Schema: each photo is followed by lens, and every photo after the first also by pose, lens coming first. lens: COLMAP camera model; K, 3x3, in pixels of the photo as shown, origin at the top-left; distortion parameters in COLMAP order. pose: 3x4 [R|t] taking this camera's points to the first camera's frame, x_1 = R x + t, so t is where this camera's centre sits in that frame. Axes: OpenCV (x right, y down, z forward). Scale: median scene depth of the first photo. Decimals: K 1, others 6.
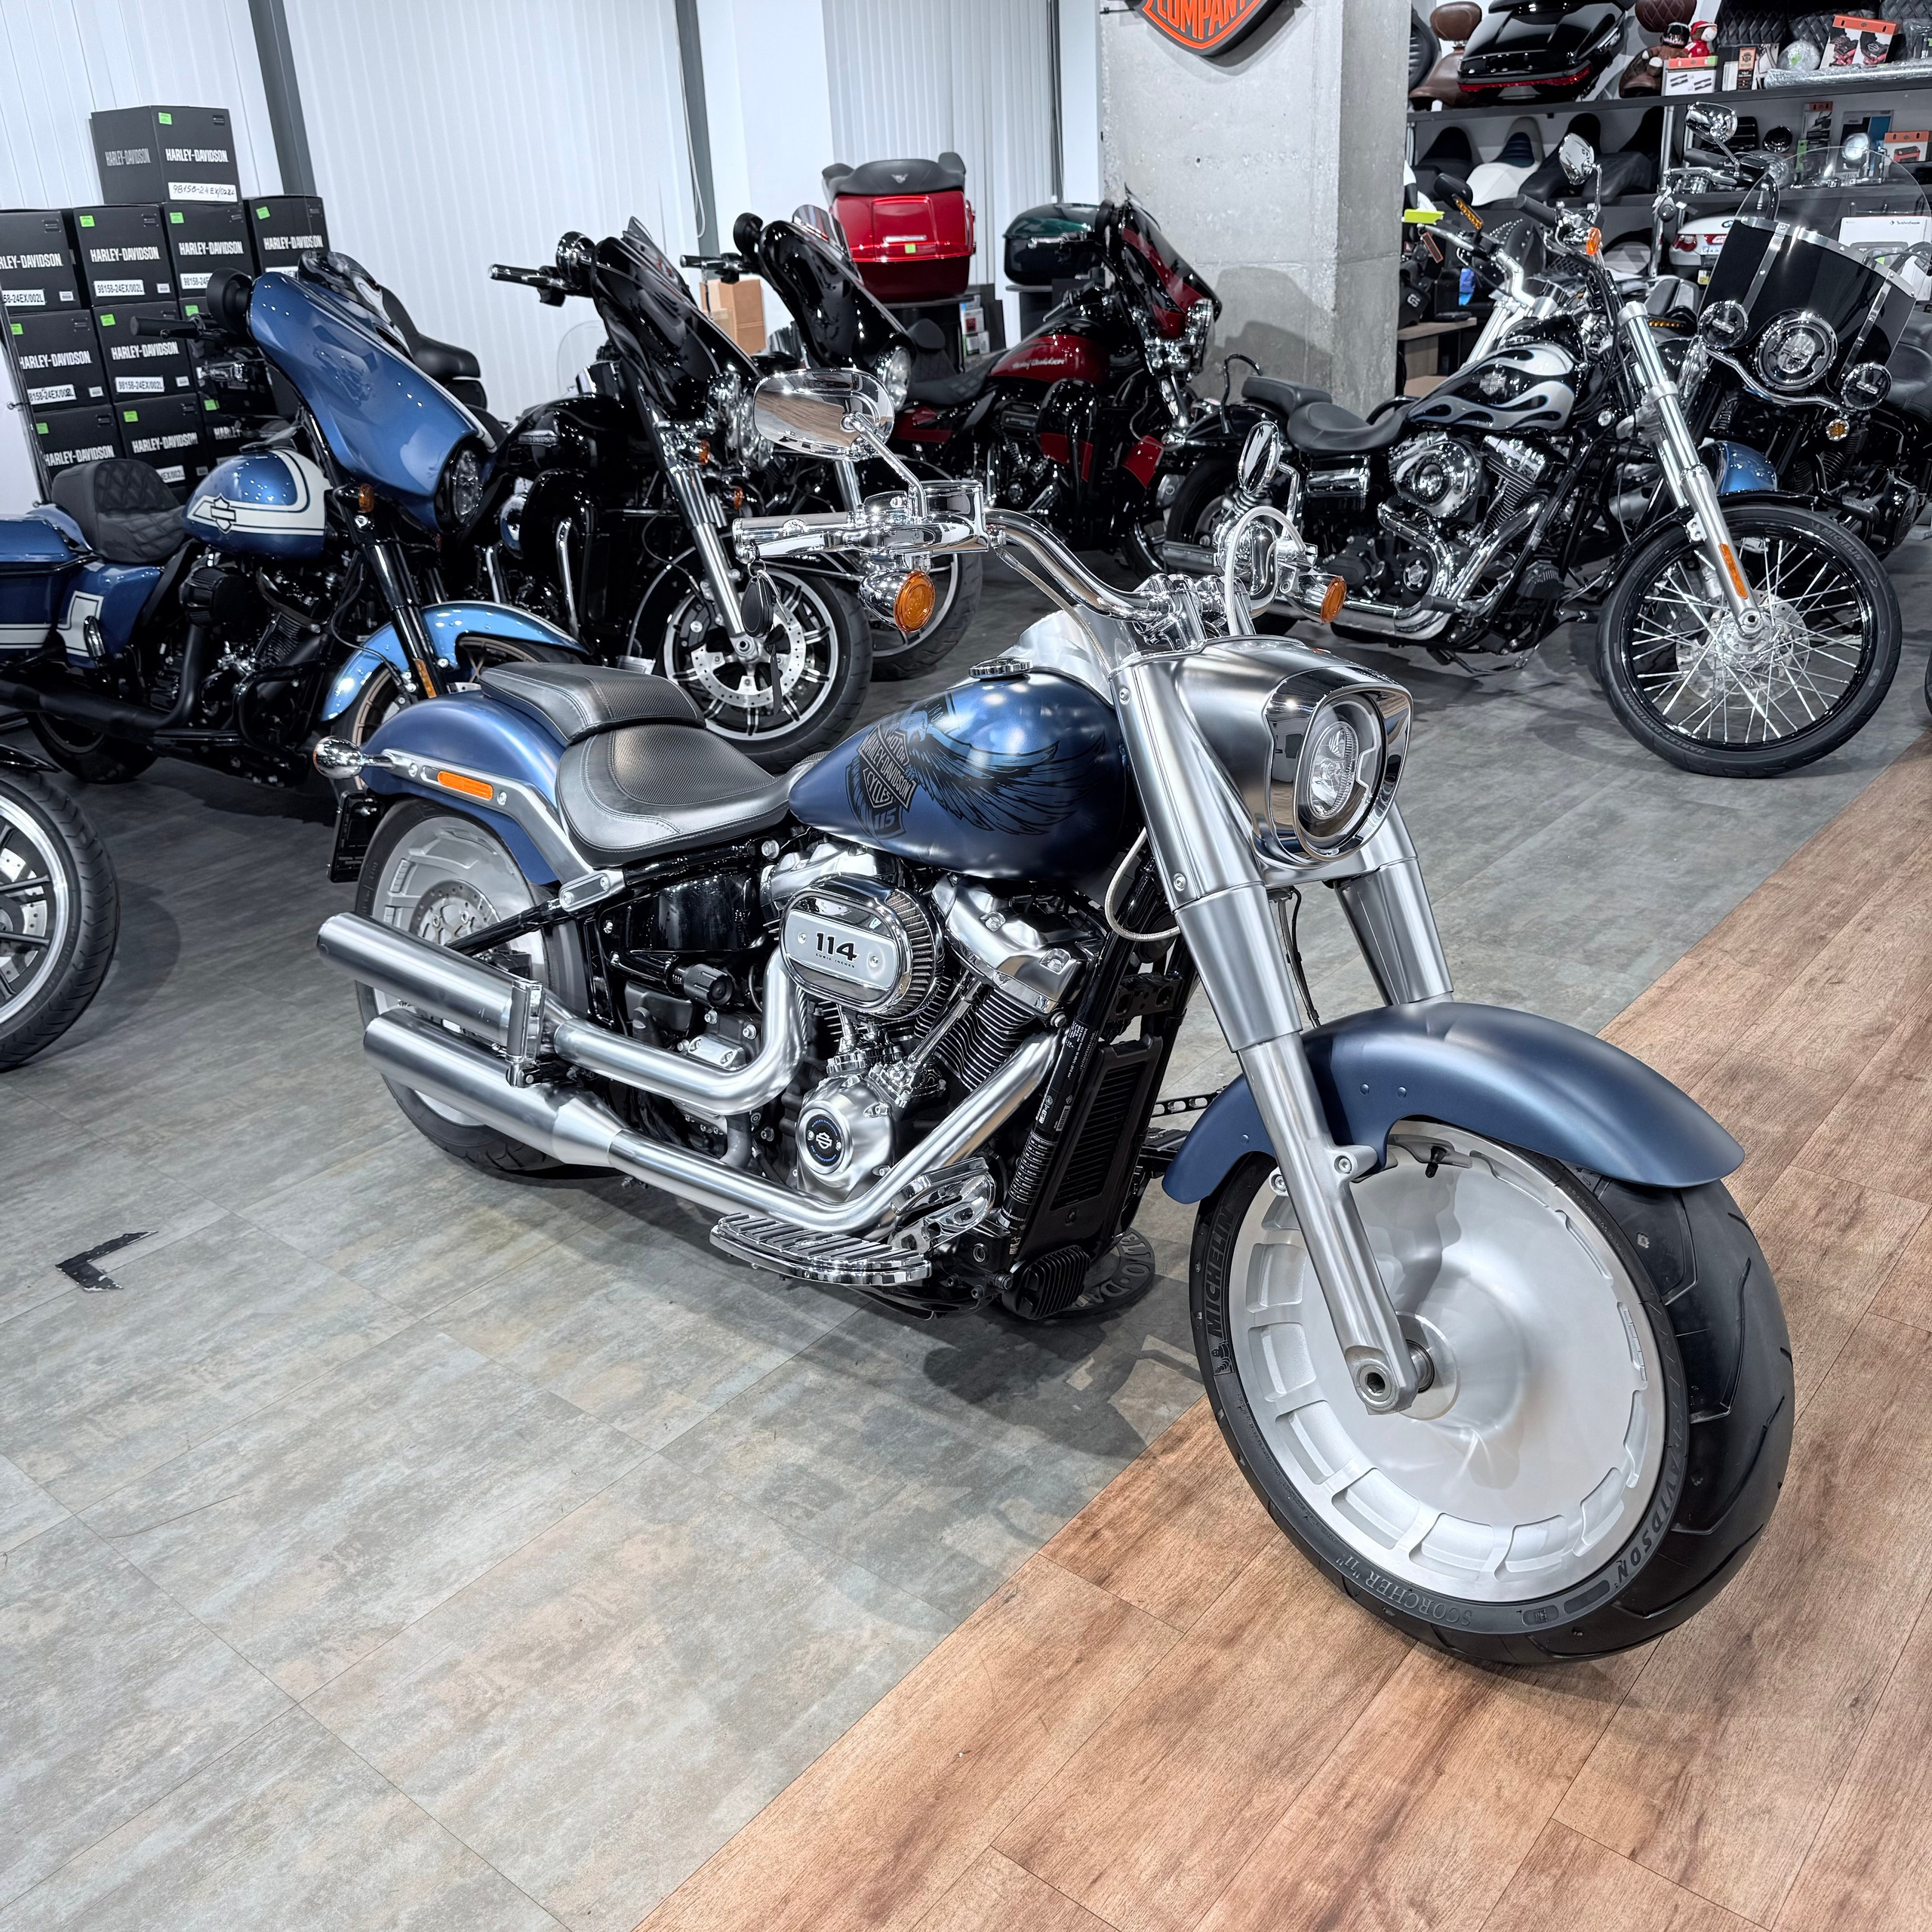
lens RADIAL K [[1825.4, 0, 938.6], [0, 1825.4, 970.4], [0, 0, 1]] dist [0.032138, -0.066635]
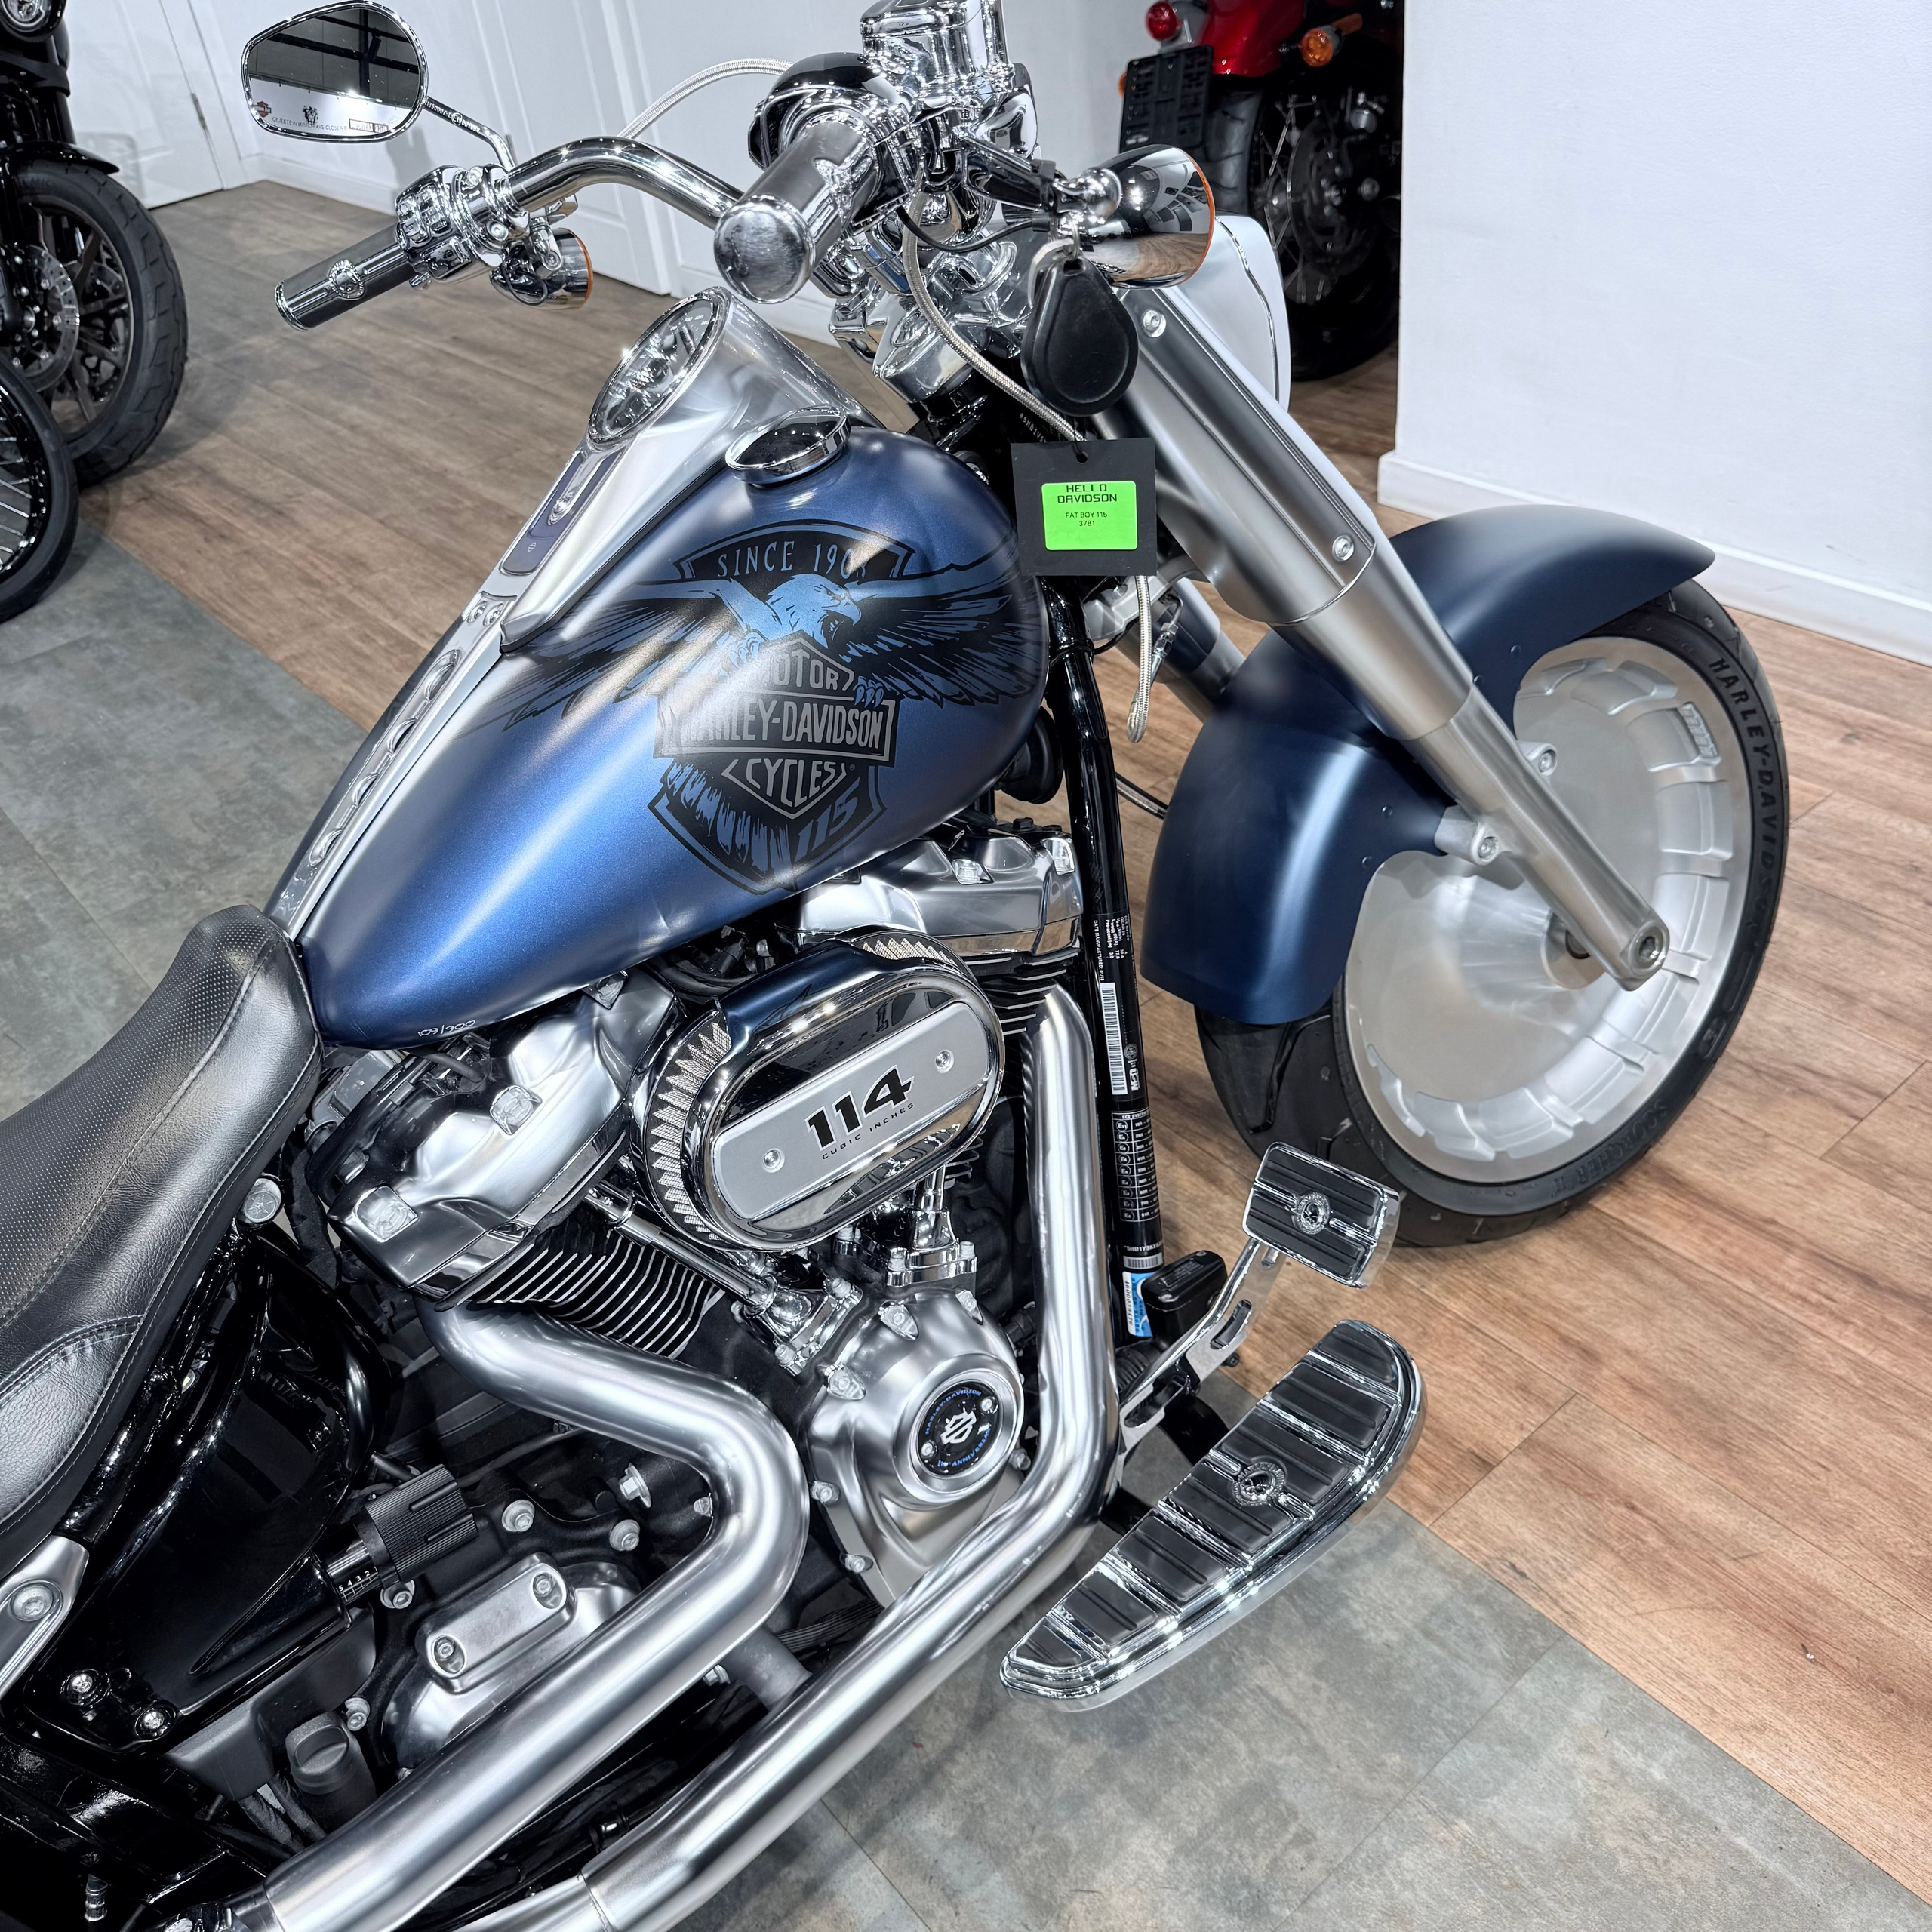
lens RADIAL K [[1817.6, 0, 966.6], [0, 1817.6, 977.2], [0, 0, 1]] dist [0.157686, -0.345008]
pose [[0.169085, -0.553520, 0.815491, -0.266392], [0.488132, 0.765832, 0.418604, -0.142497], [-0.856234, 0.327287, 0.399682, 0.468171]]
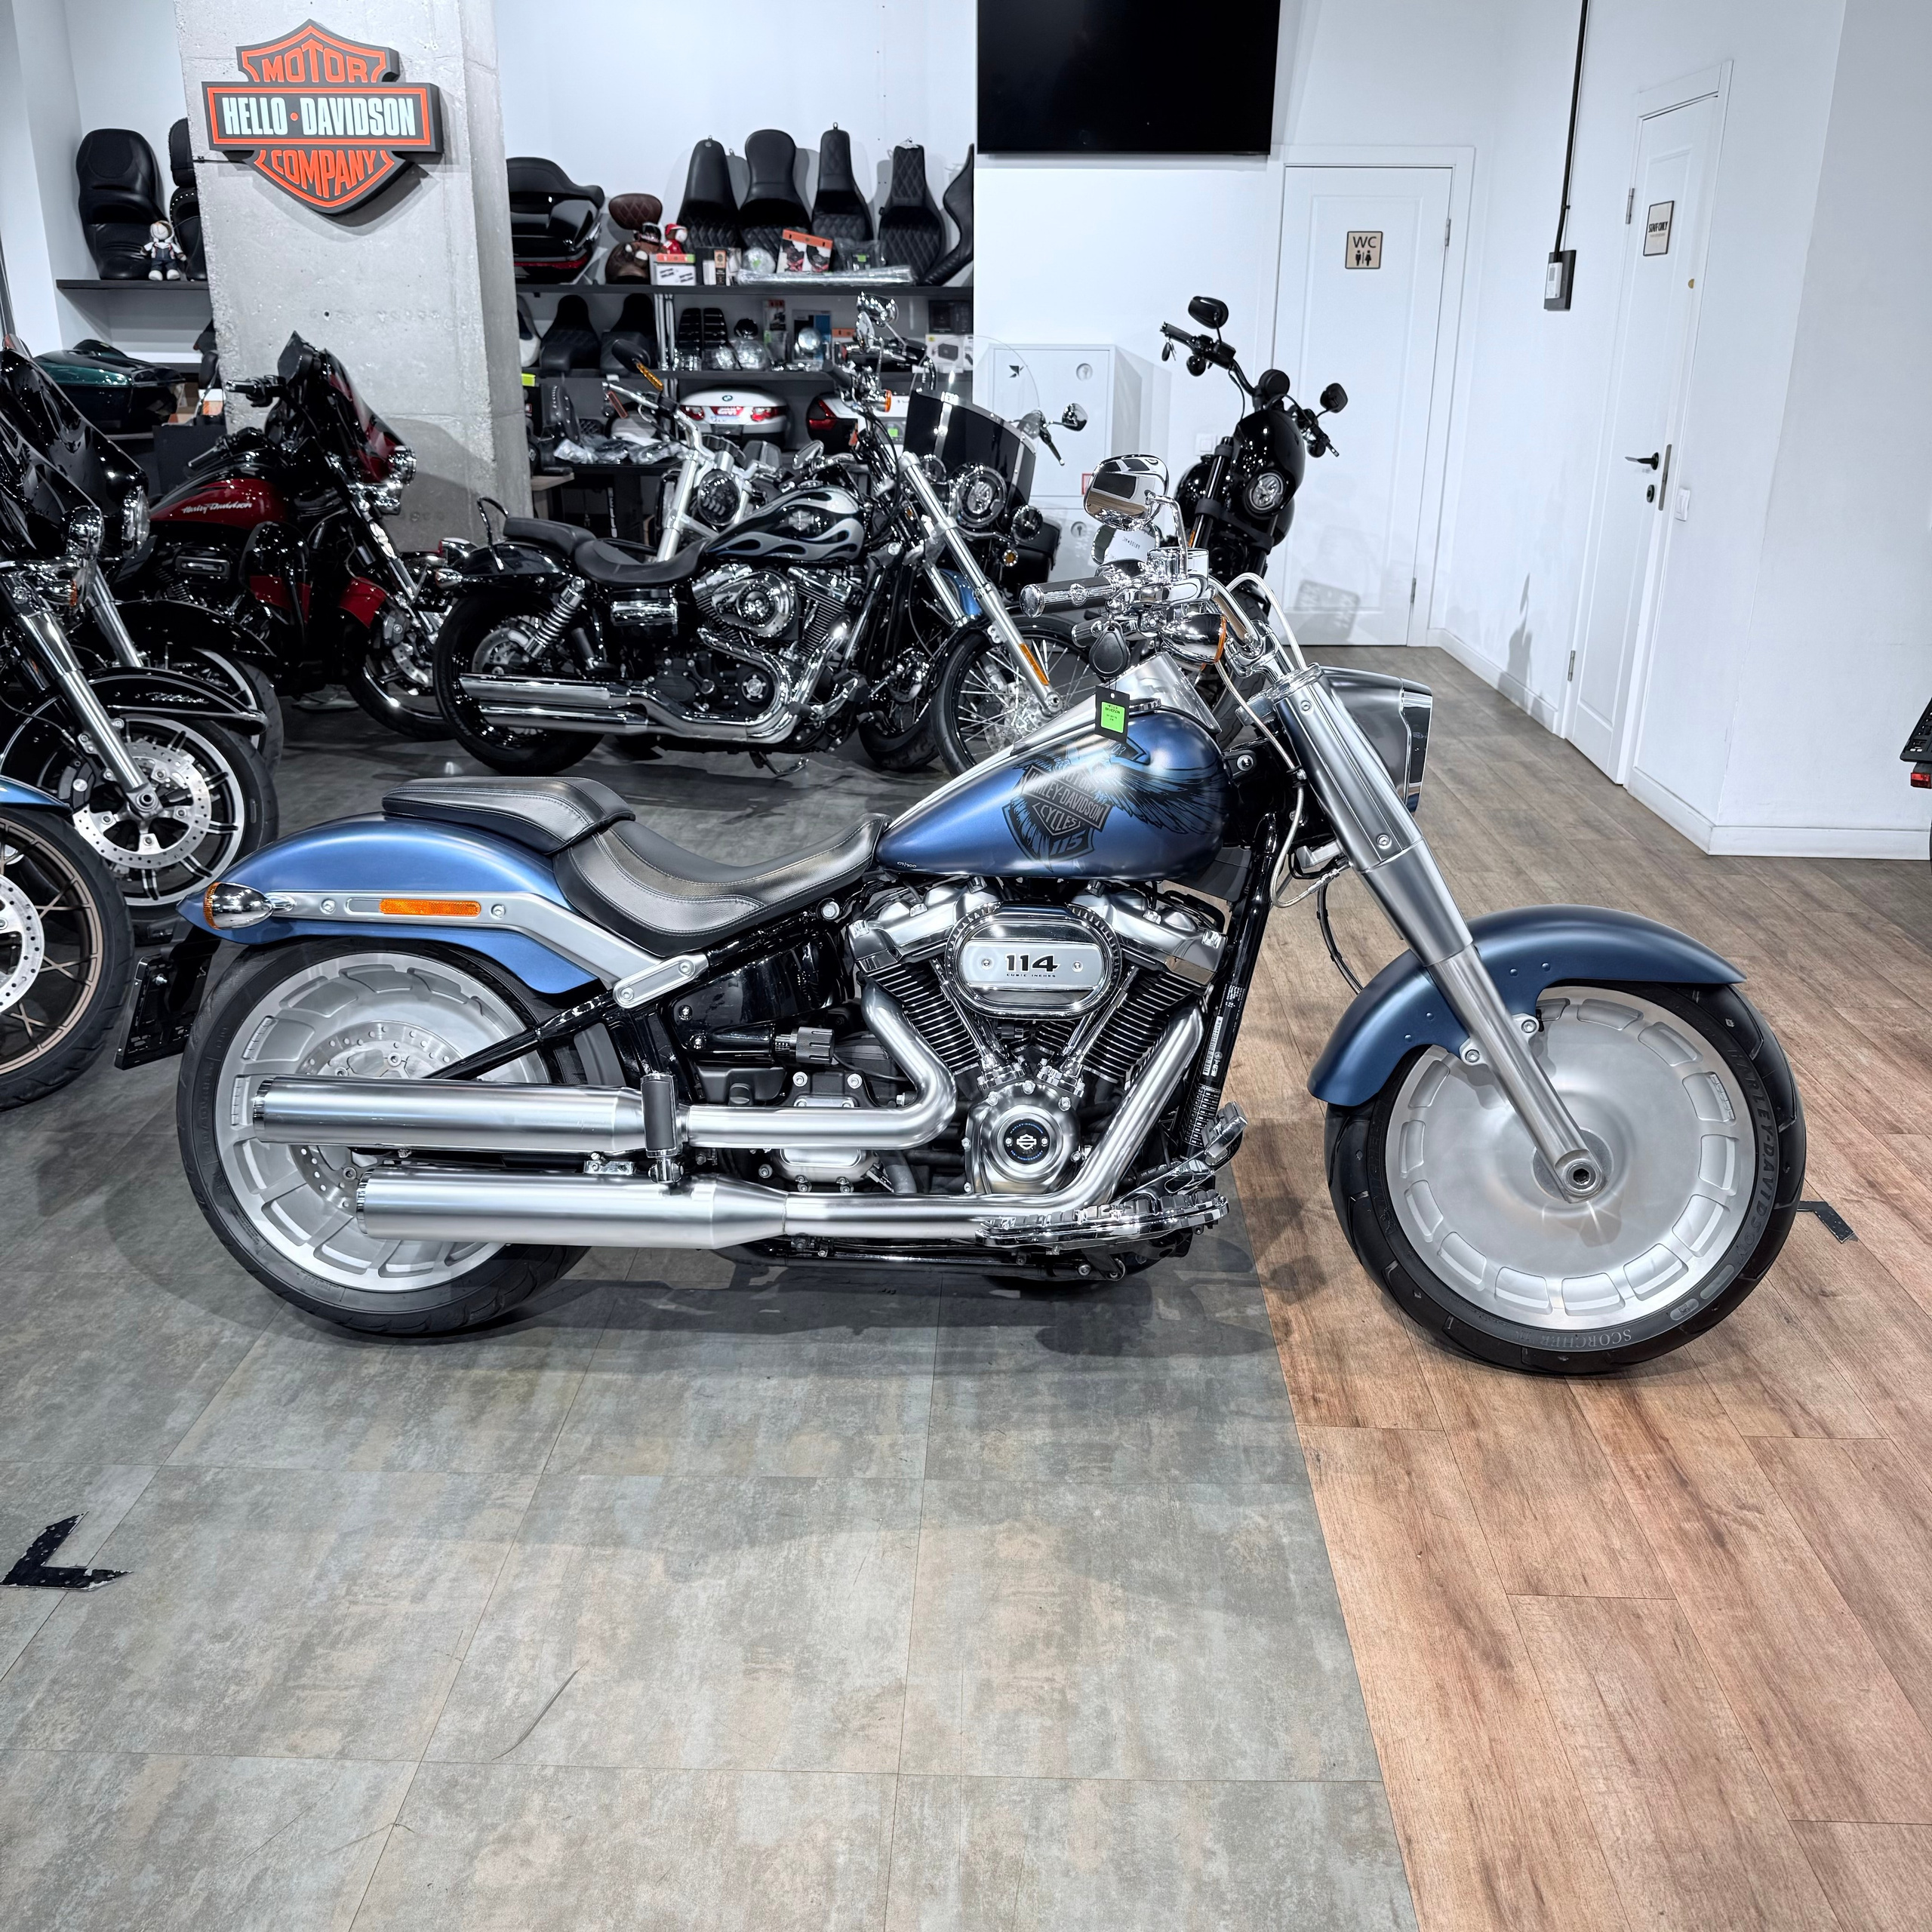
lens RADIAL K [[1843.9, 0, 937.7], [0, 1843.9, 955.4], [0, 0, 1]] dist [0.141577, -0.330553]
pose [[0.781724, -0.140832, 0.607515, -0.491807], [0.200422, 0.979222, -0.030895, 0.003873], [-0.590541, 0.145911, 0.793707, 0.070660]]
